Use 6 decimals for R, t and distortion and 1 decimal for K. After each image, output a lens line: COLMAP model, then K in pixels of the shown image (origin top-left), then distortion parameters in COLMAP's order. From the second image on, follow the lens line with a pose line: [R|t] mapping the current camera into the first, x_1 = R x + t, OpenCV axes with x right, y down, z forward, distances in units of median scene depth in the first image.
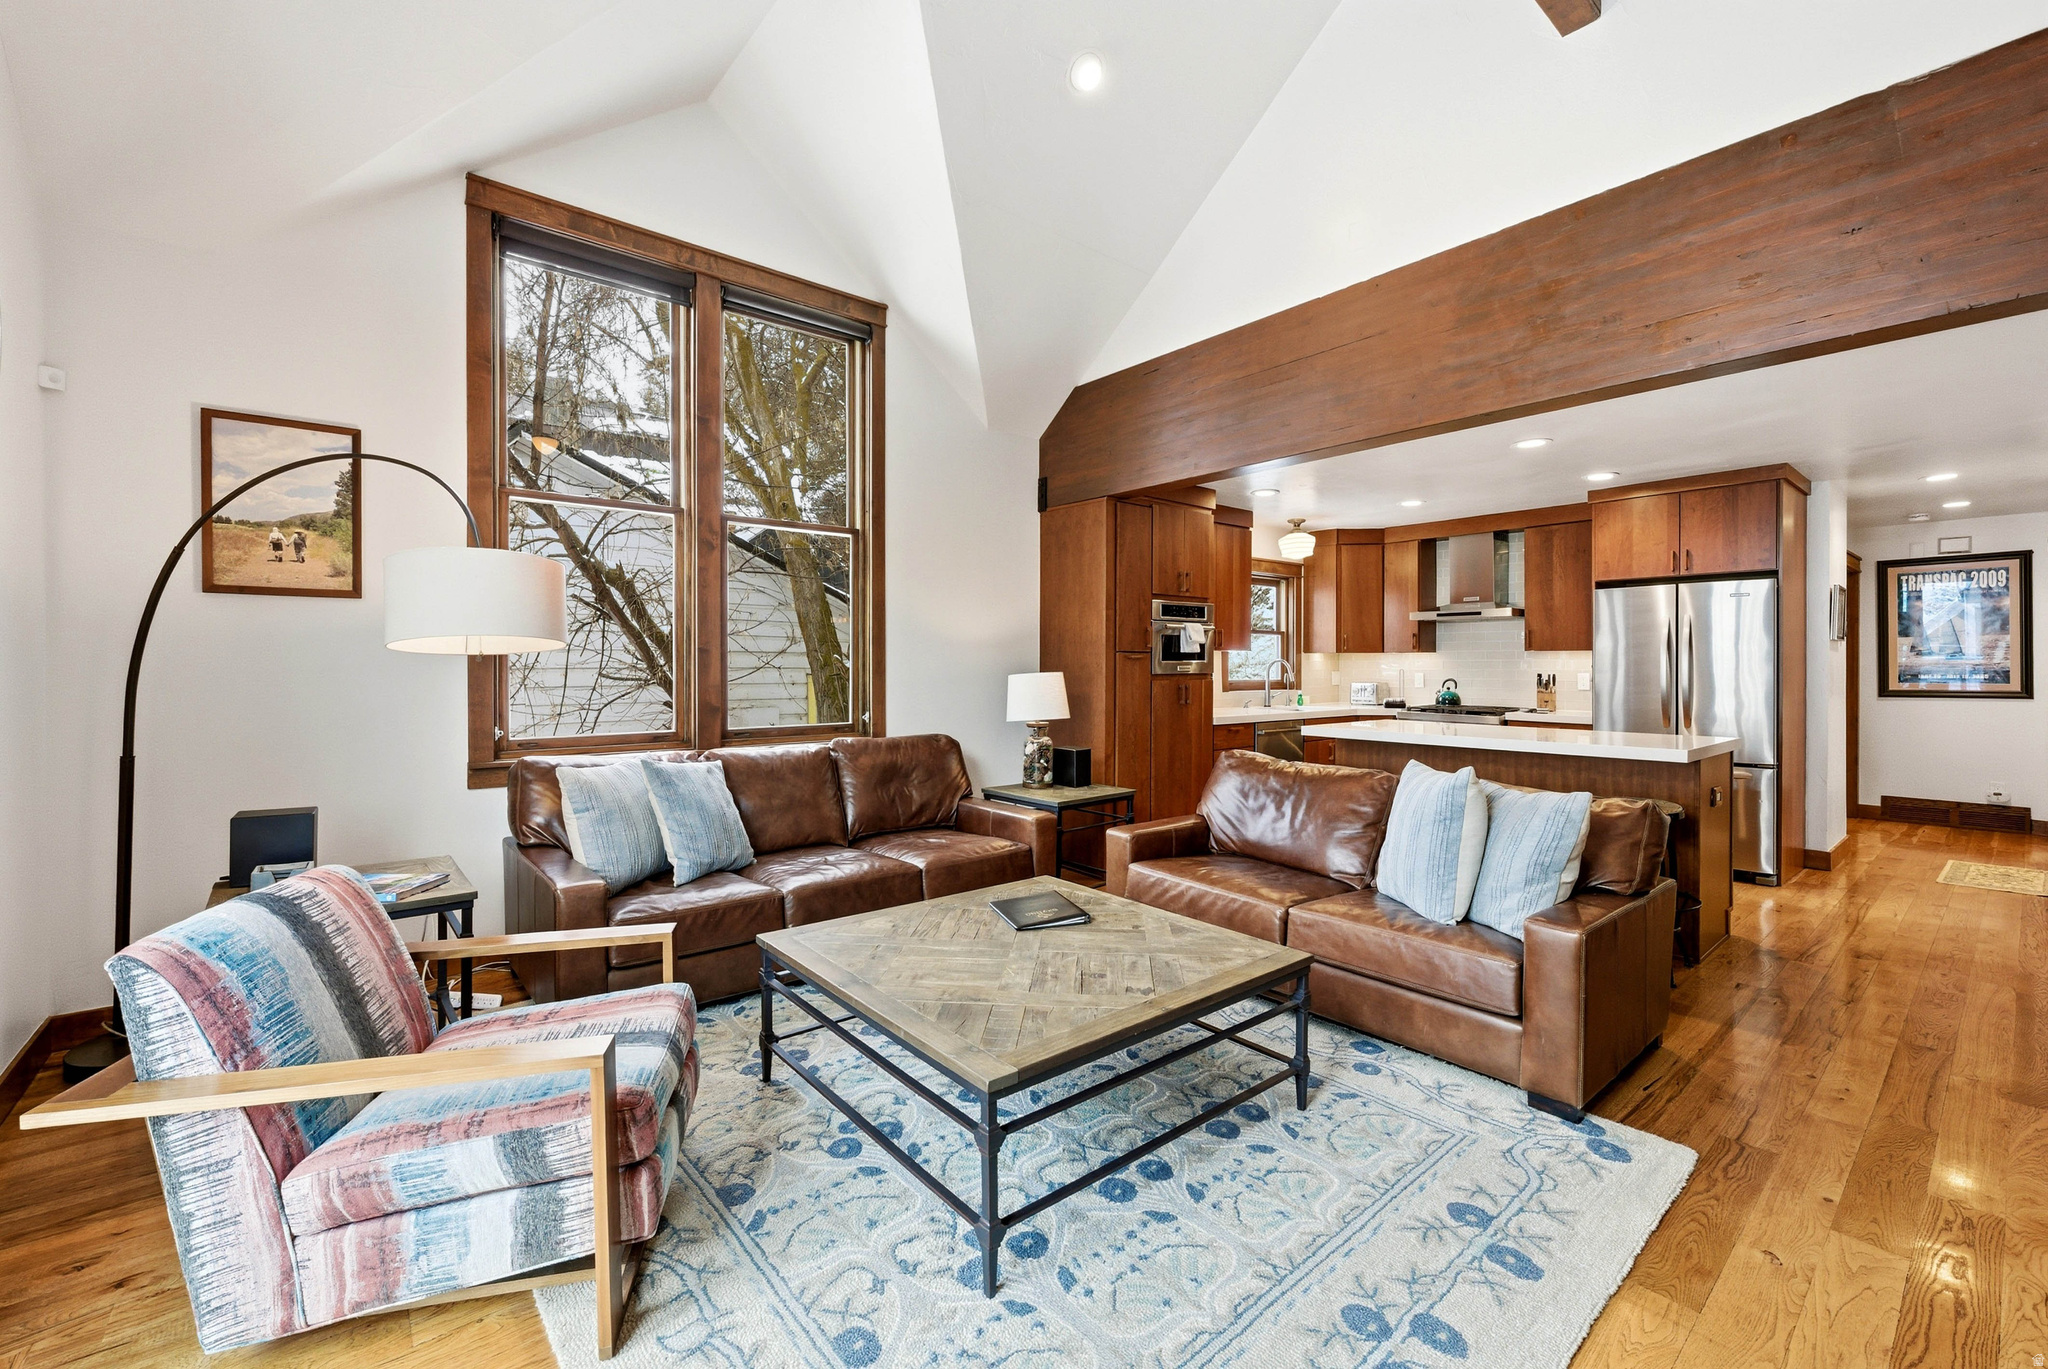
lens RADIAL K [[842.7, 0, 1032.2], [0, 842.7, 666.0], [0, 0, 1]] dist [0.001330, 0.001009]
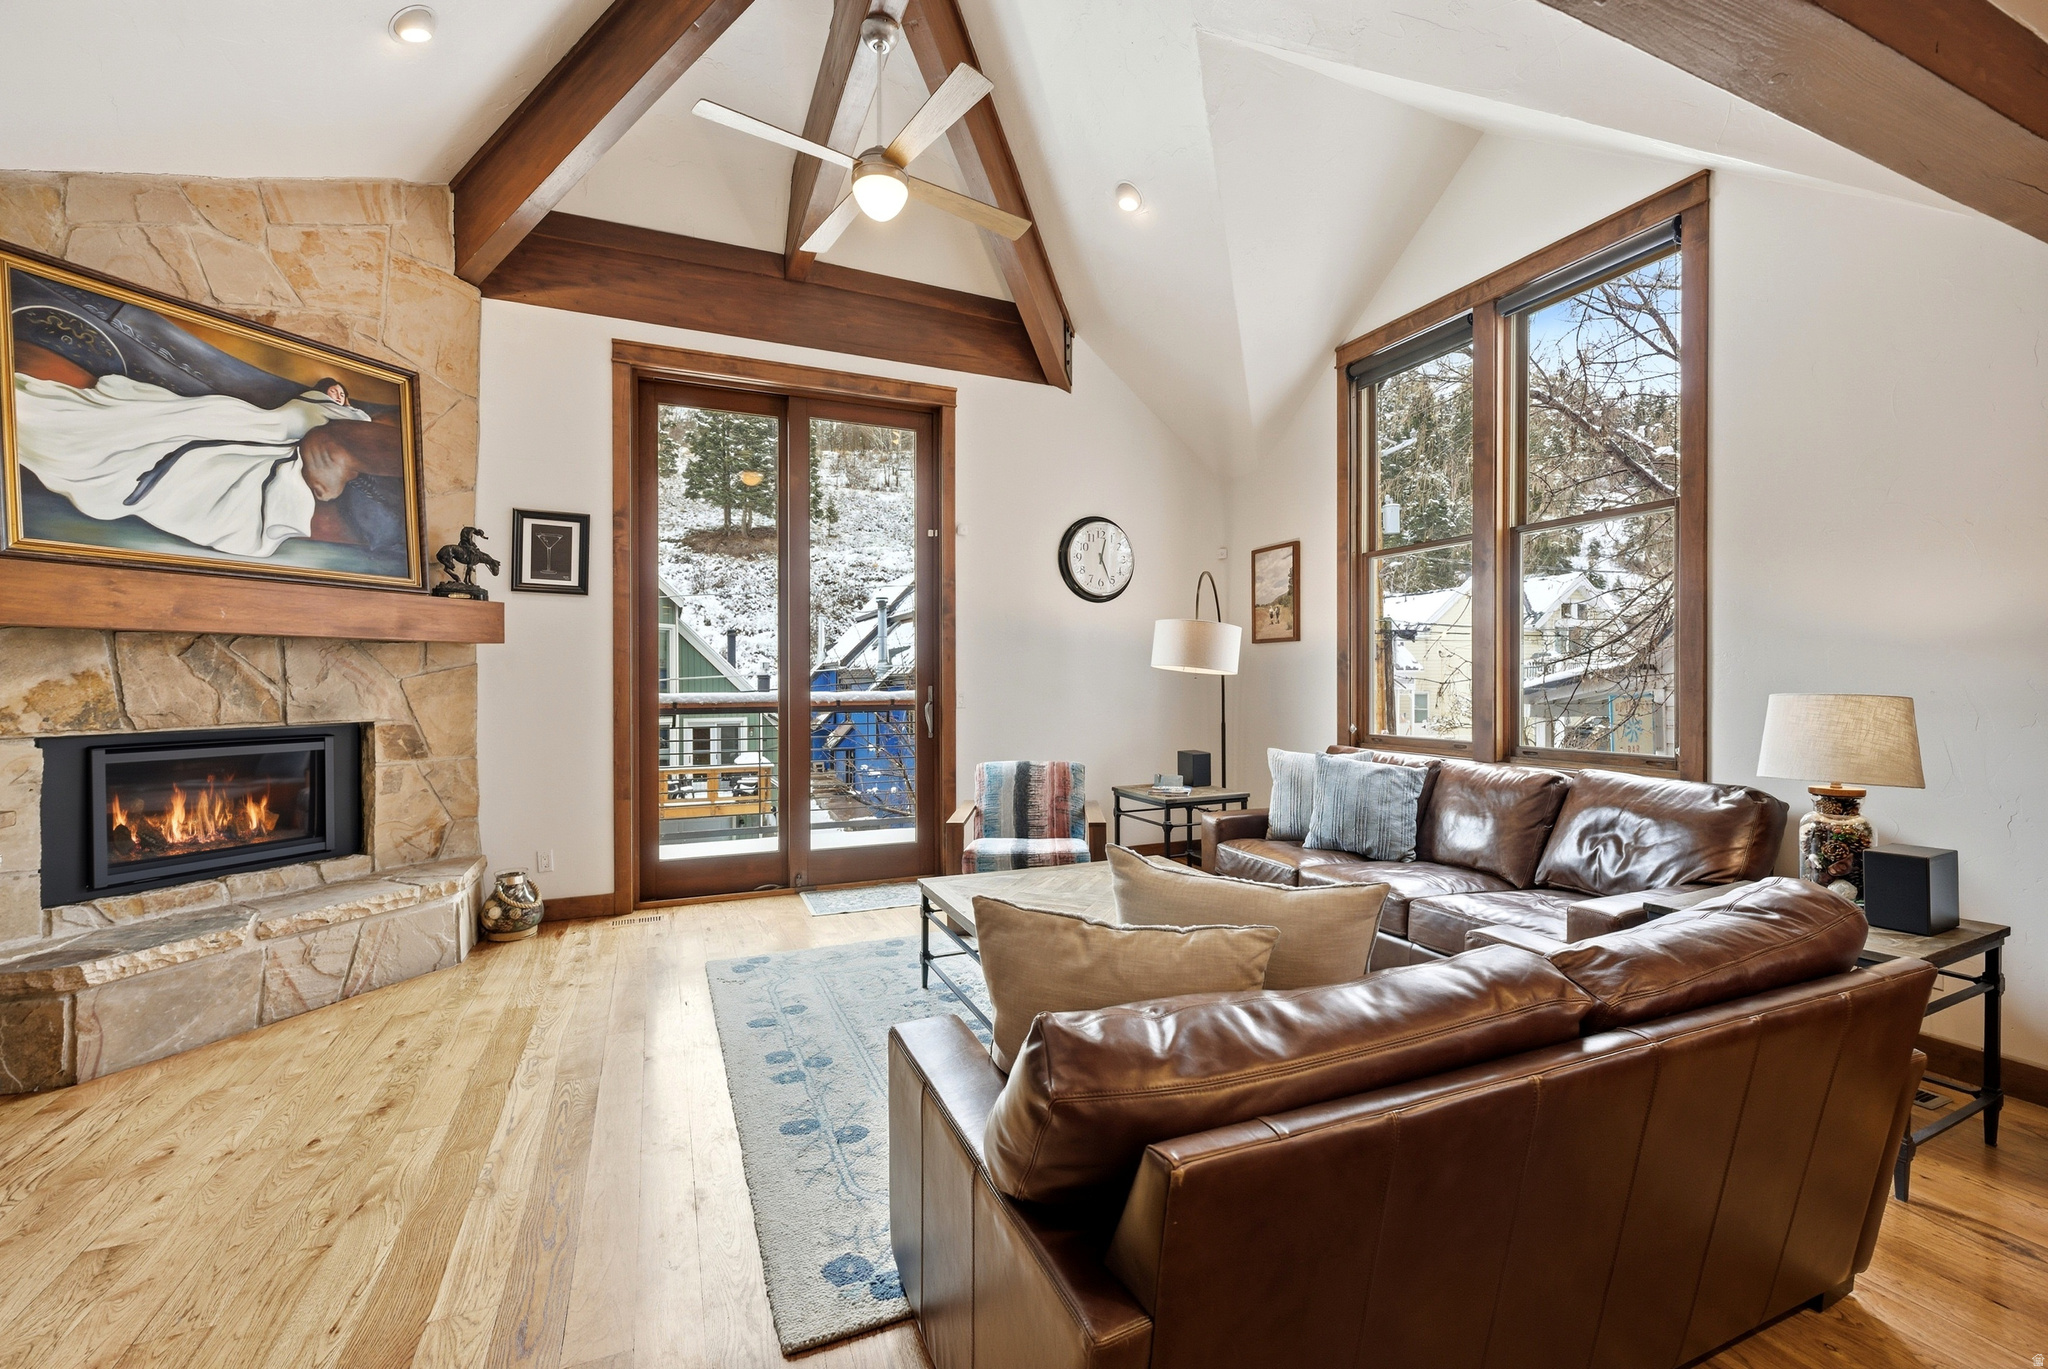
lens RADIAL K [[840.9, 0, 1024.0], [0, 840.9, 684.5], [0, 0, 1]] dist [-0.002663, 0.000655]
pose [[-0.285304, 0.004631, -0.958426, 0.492686], [0.001005, 0.999989, 0.004532, -0.000669], [0.958437, 0.000329, -0.285305, 0.486275]]
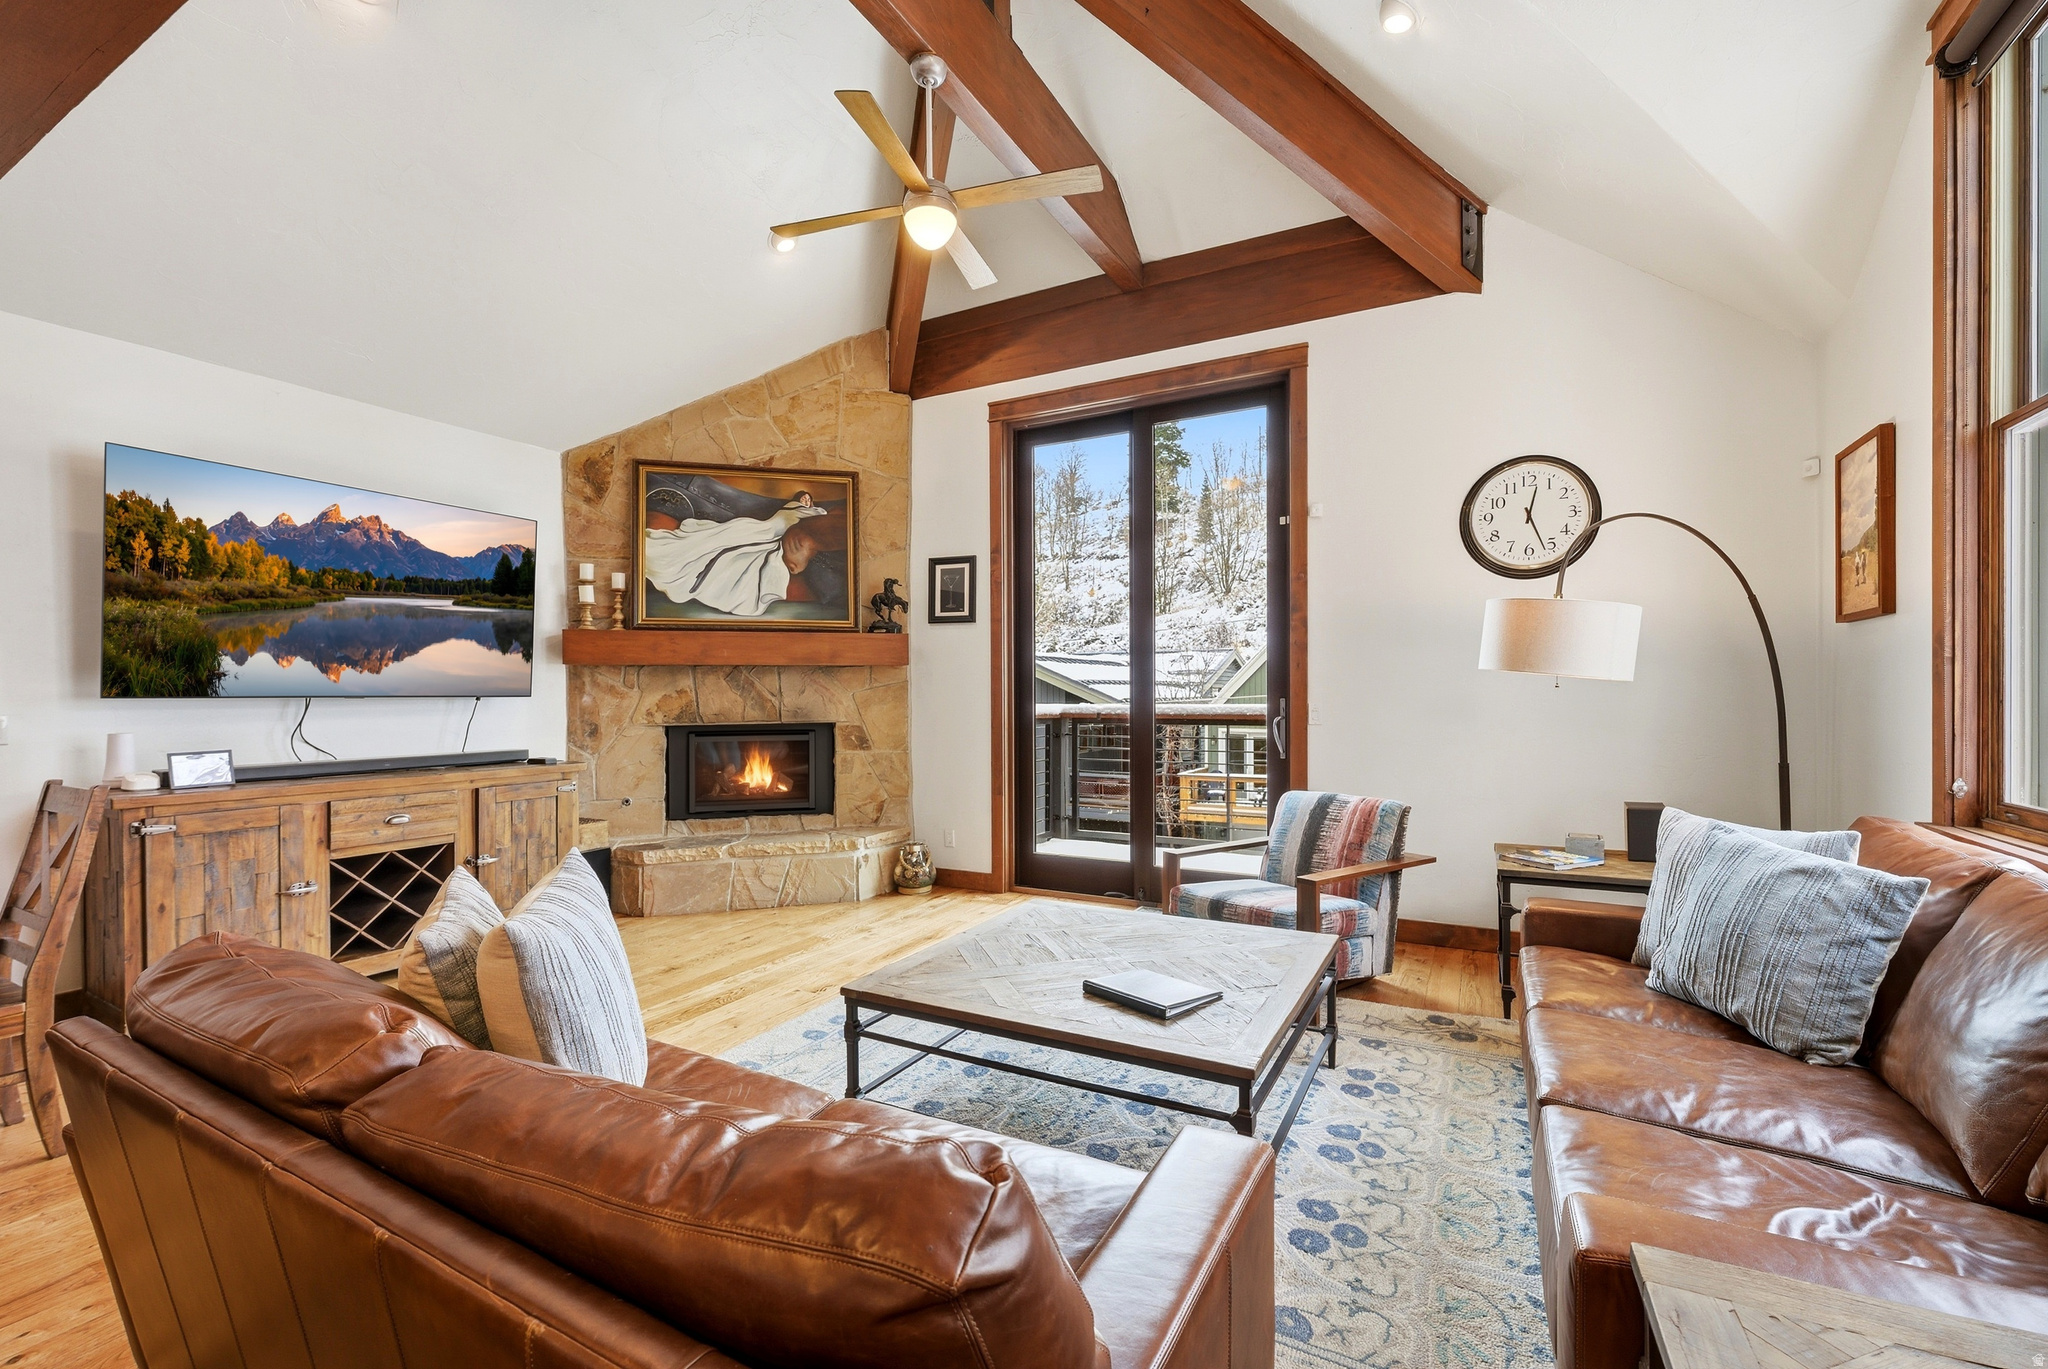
lens RADIAL K [[865.1, 0, 1026.2], [0, 865.1, 699.4], [0, 0, 1]] dist [-0.002082, -0.000139]
pose [[-0.930685, 0.006935, -0.365756, 0.189384], [0.004953, 0.999968, 0.006357, -0.000246], [0.365788, 0.004104, -0.930689, 0.769693]]
